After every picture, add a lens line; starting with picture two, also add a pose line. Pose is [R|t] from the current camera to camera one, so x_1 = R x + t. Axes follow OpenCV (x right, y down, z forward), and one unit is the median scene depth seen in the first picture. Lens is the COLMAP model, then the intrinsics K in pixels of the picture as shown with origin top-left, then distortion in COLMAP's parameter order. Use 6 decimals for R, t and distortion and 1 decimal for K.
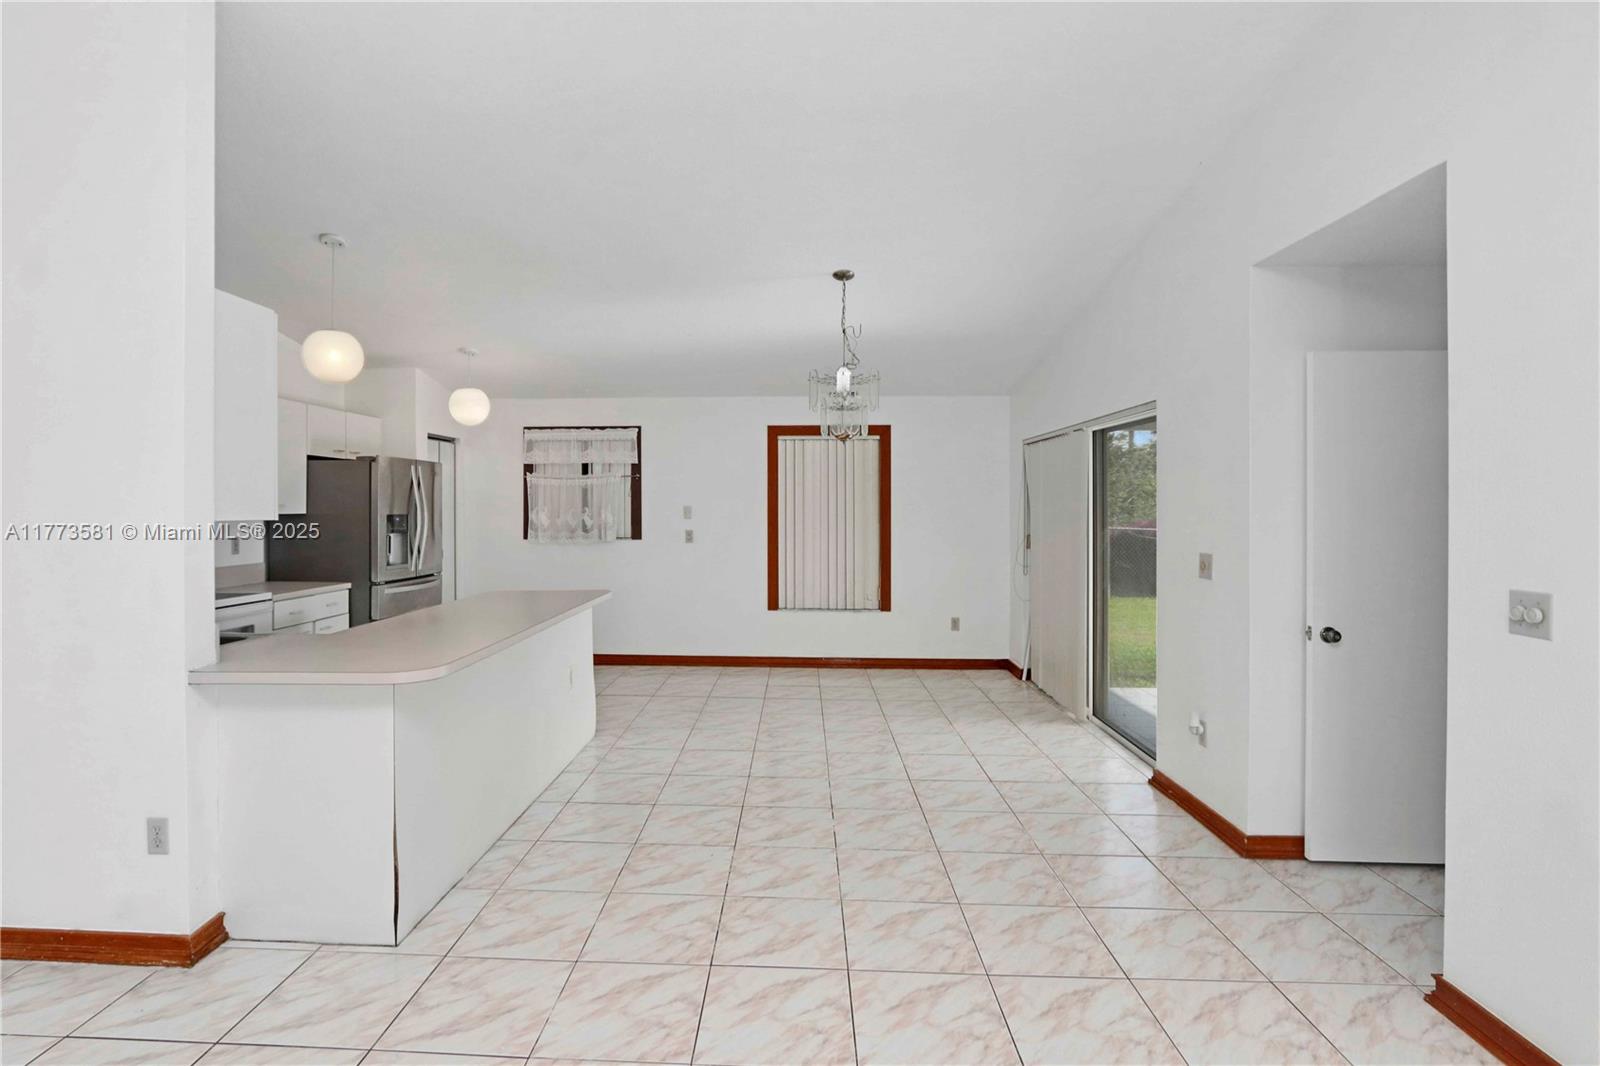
lens RADIAL K [[768.2, 0, 796.0], [0, 768.2, 521.5], [0, 0, 1]] dist [-0.011664, 0.001791]
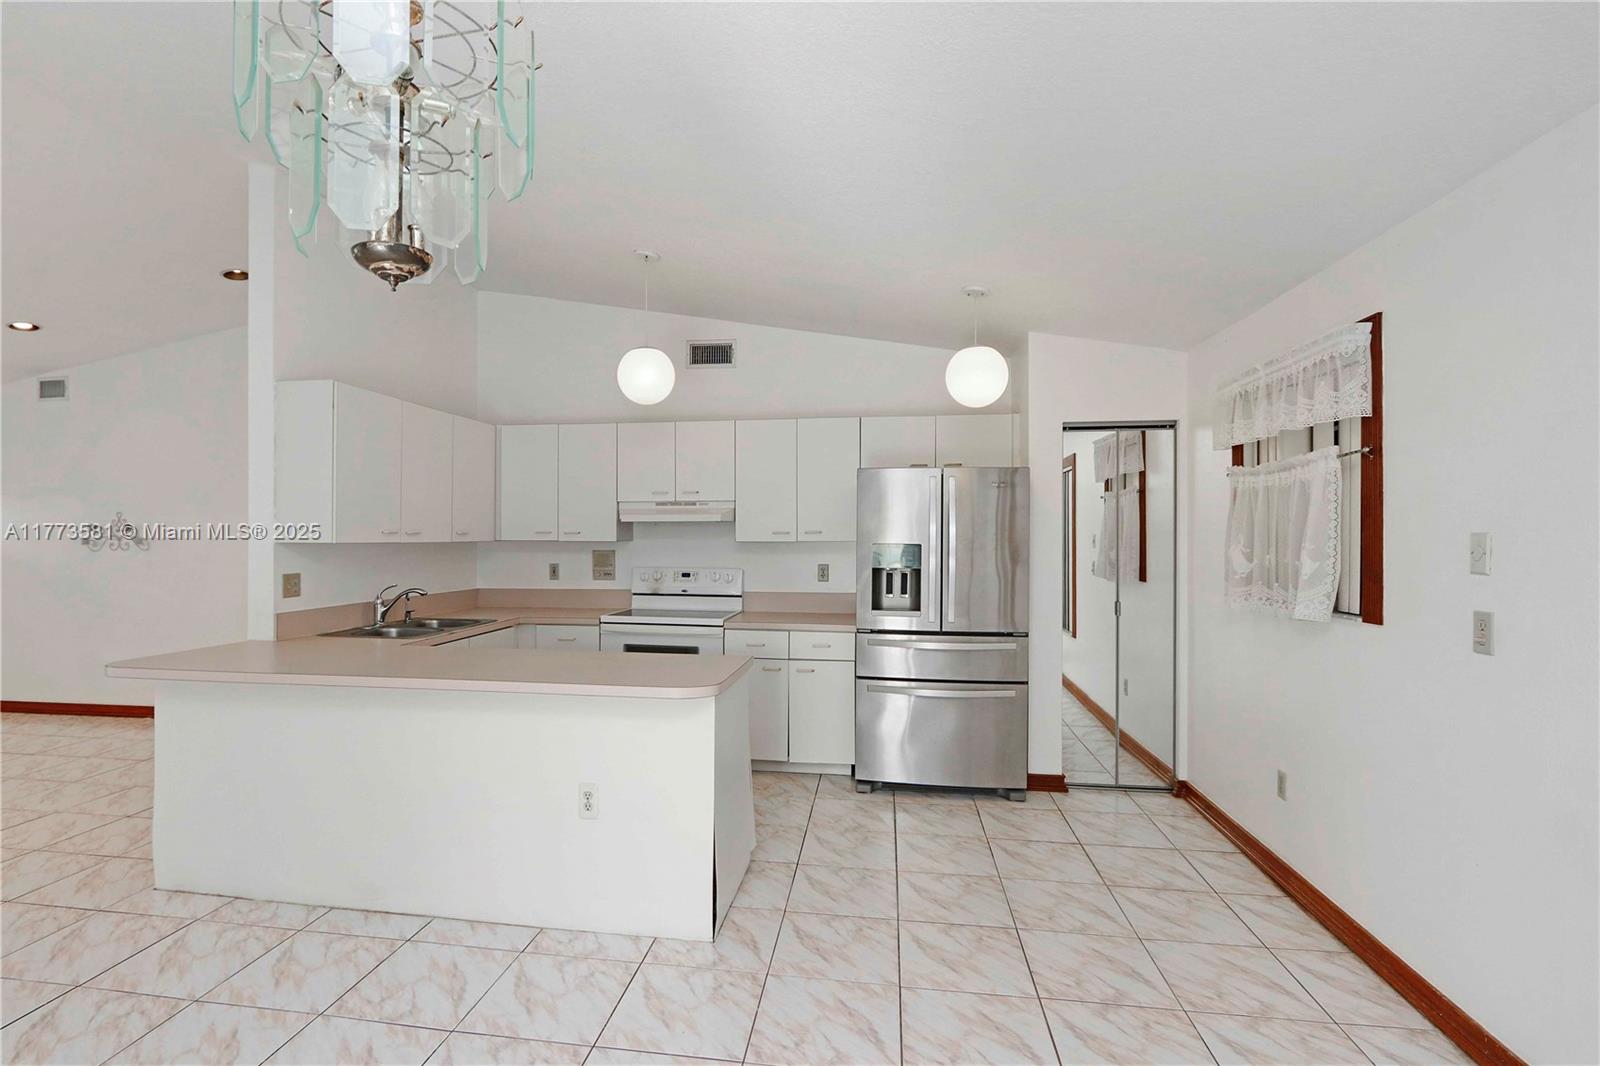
lens RADIAL K [[768.2, 0, 789.4], [0, 768.2, 532.2], [0, 0, 1]] dist [-0.011664, 0.001791]
pose [[-0.147347, -0.001999, -0.989083, 0.195873], [-0.017296, 0.999850, 0.000556, -0.015395], [0.988934, 0.017190, -0.147359, 0.779330]]
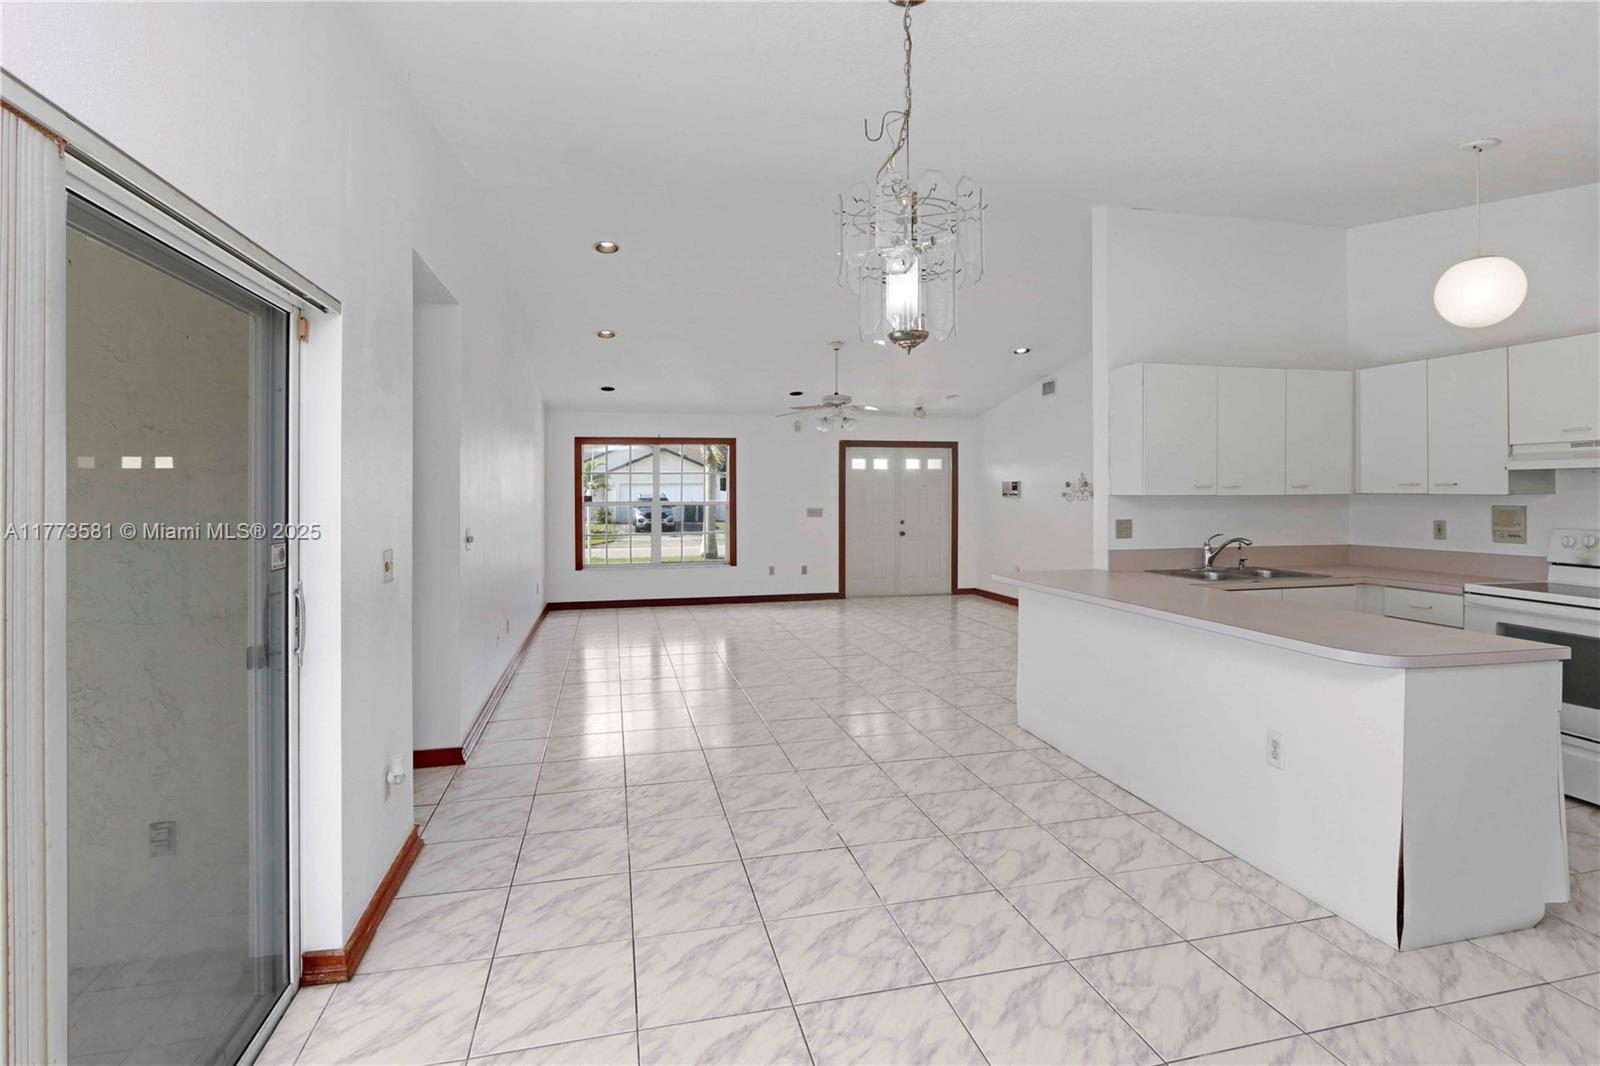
lens RADIAL K [[768.2, 0, 806.1], [0, 768.2, 489.8], [0, 0, 1]] dist [-0.011664, 0.001791]
pose [[-0.968768, 0.006766, -0.247878, 0.155082], [0.003076, 0.999879, 0.015270, -0.017784], [0.247951, 0.014031, -0.968671, 0.948357]]
